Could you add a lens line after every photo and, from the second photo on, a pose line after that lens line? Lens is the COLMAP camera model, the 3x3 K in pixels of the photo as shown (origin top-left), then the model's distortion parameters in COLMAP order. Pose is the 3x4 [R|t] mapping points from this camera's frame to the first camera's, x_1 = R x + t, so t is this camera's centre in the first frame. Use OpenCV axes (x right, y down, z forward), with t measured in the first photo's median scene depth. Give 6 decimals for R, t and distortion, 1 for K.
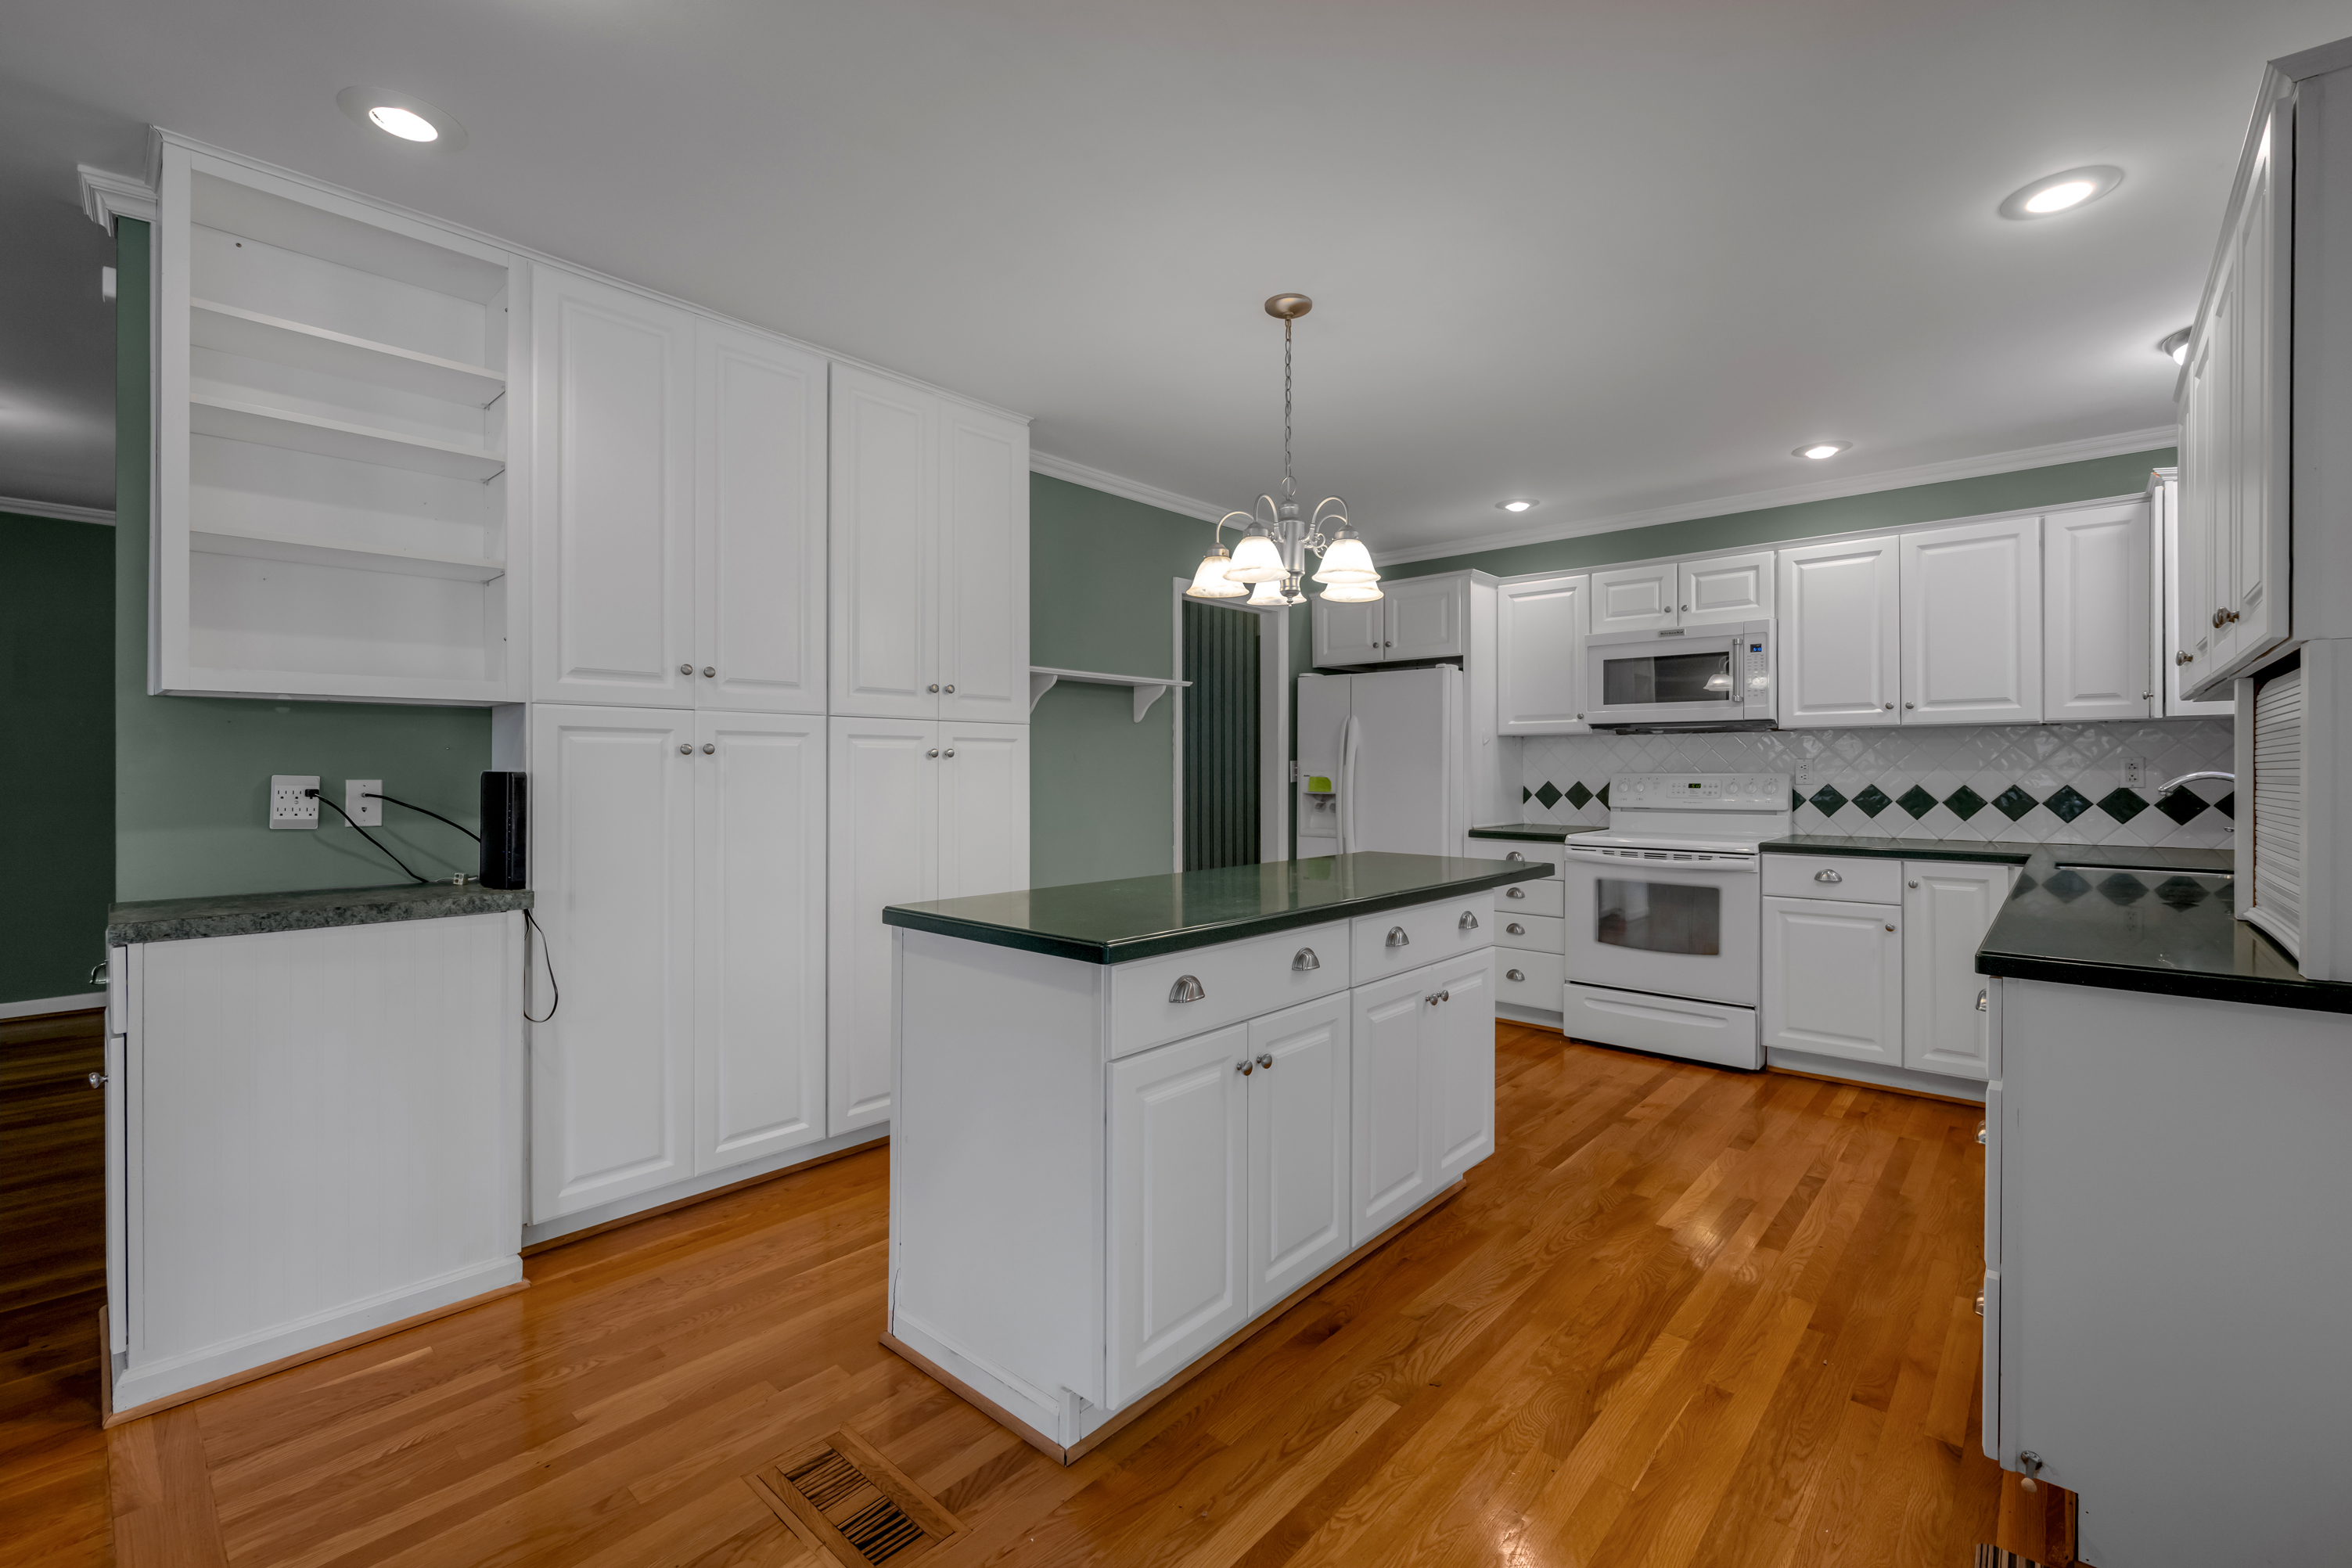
lens RADIAL K [[1006.6, 0, 1156.7], [0, 1006.6, 769.0], [0, 0, 1]] dist [-0.005071, -0.000287]
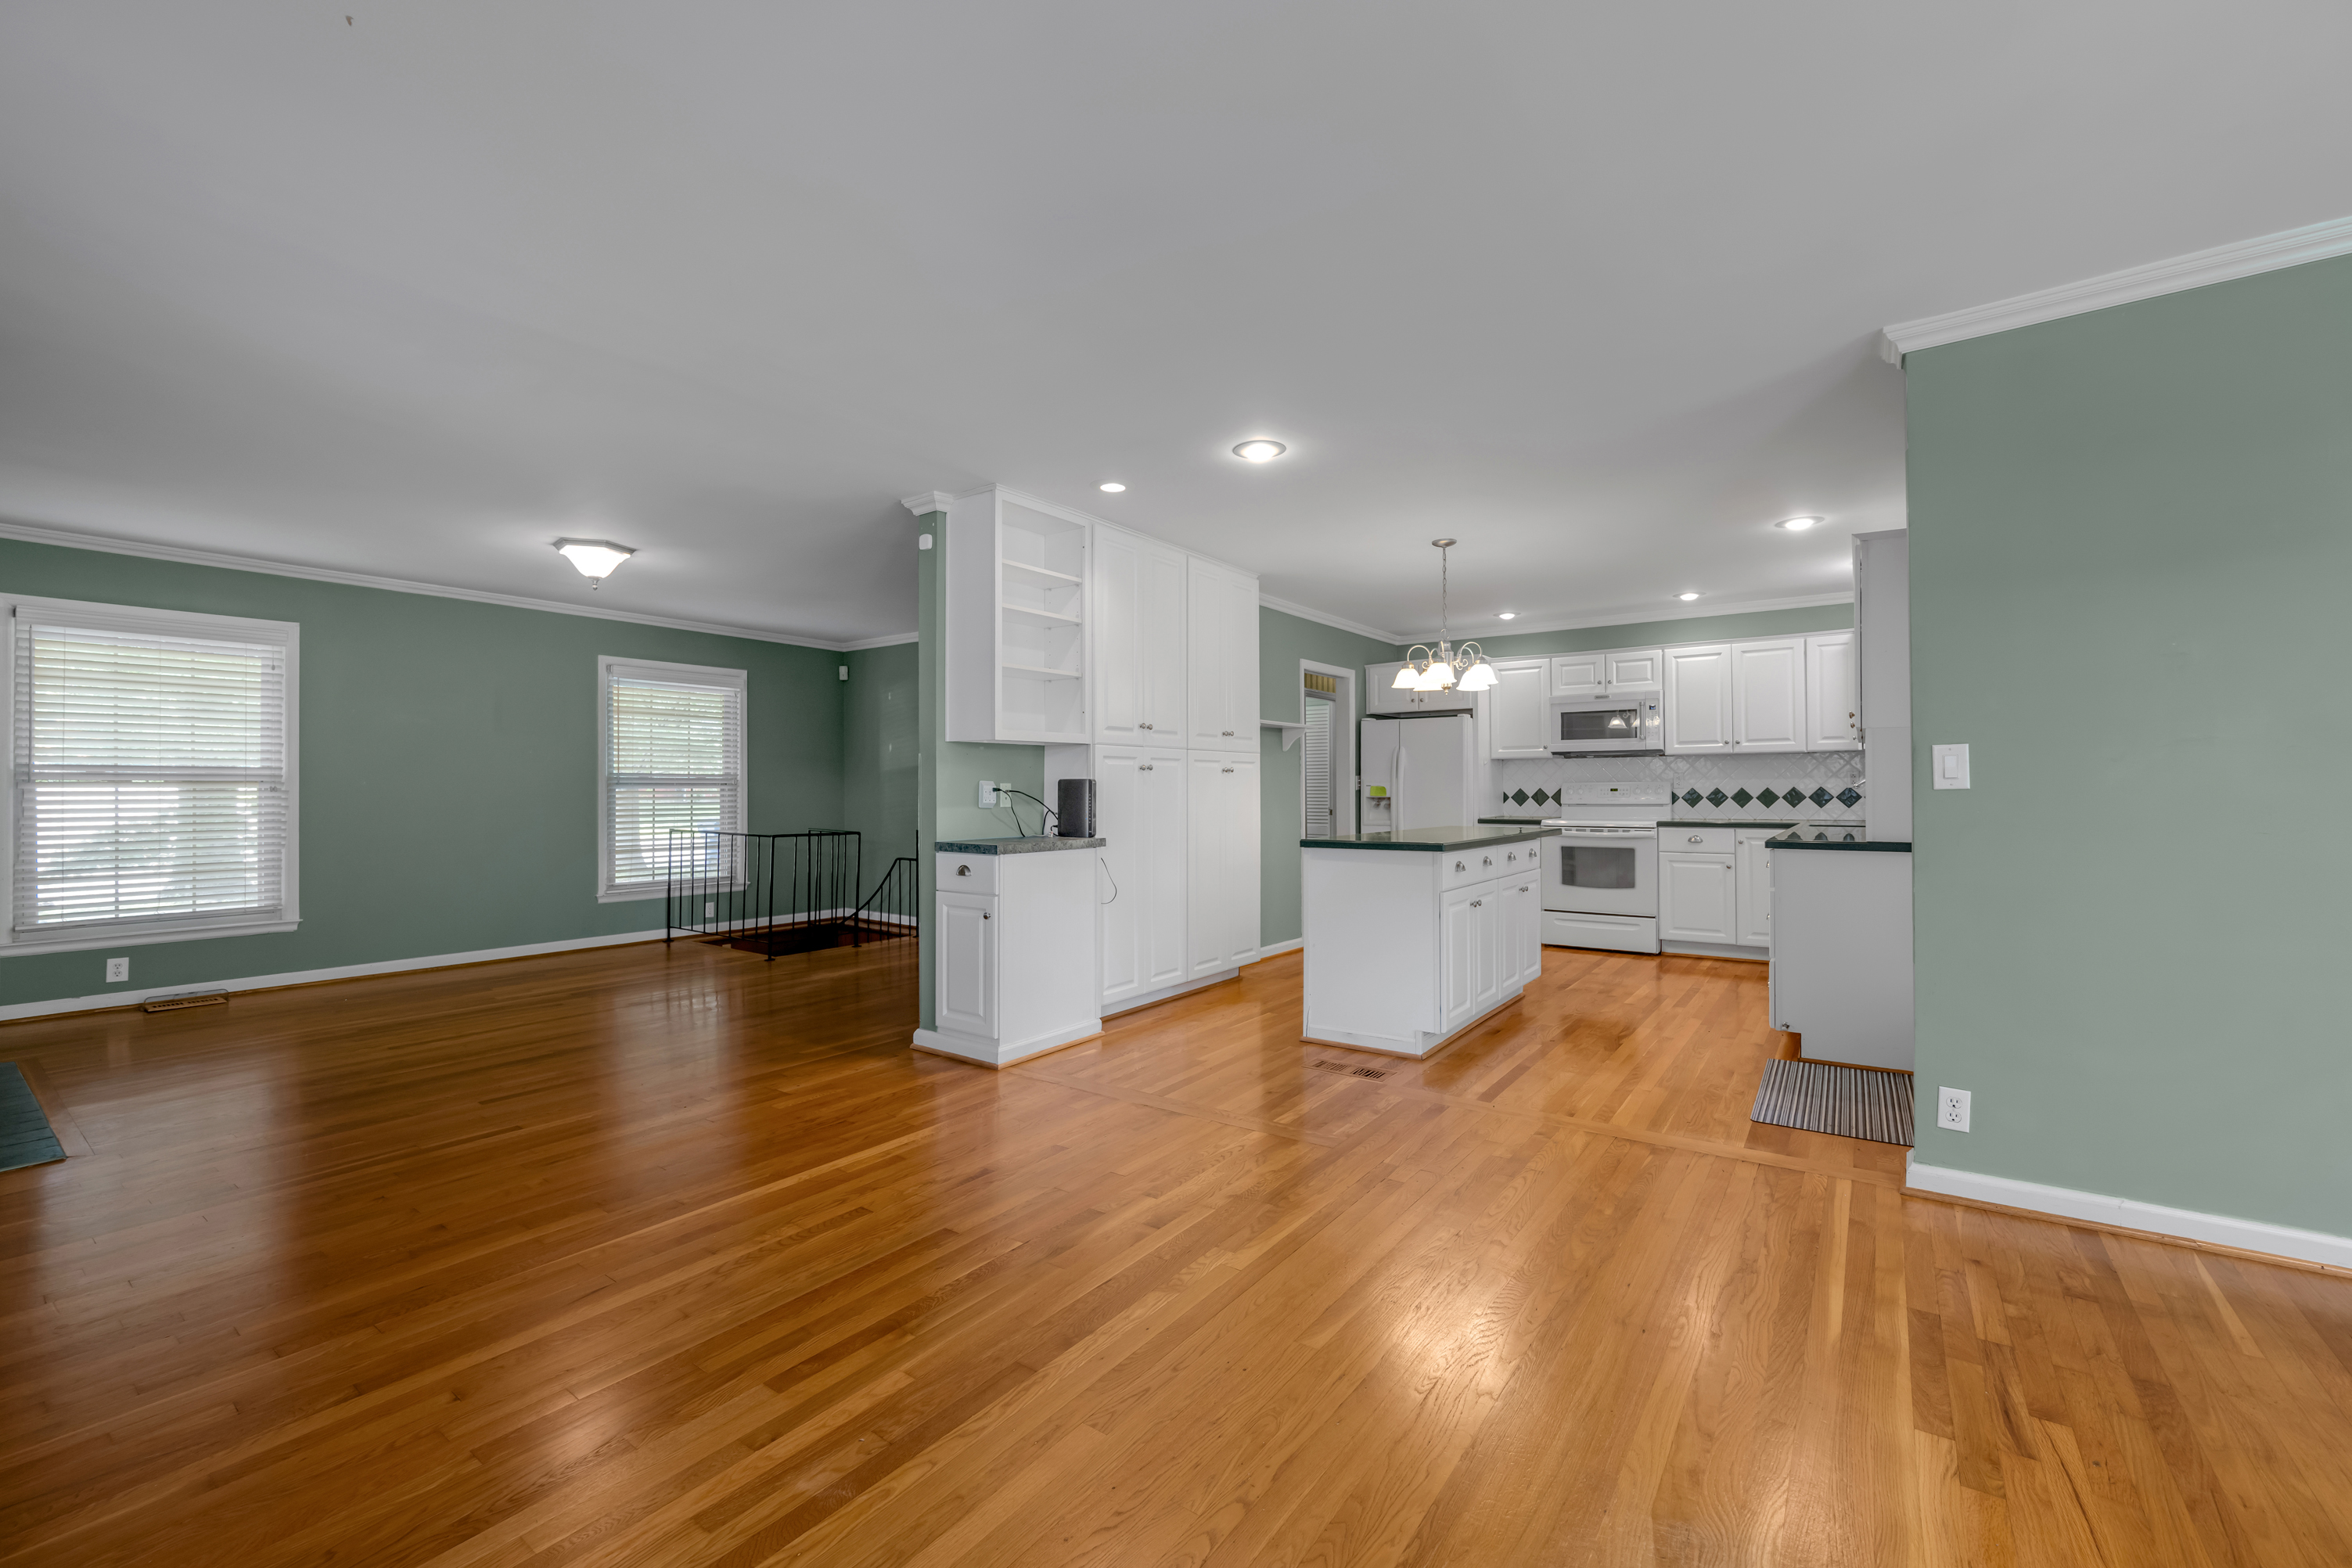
lens RADIAL K [[948.3, 0, 1168.7], [0, 948.3, 782.7], [0, 0, 1]] dist [-0.003454, 0.000729]
pose [[0.994216, -0.003903, 0.107326, -0.440927], [0.004673, 0.999965, -0.006917, 0.015941], [-0.107295, 0.007378, 0.994200, -0.570695]]
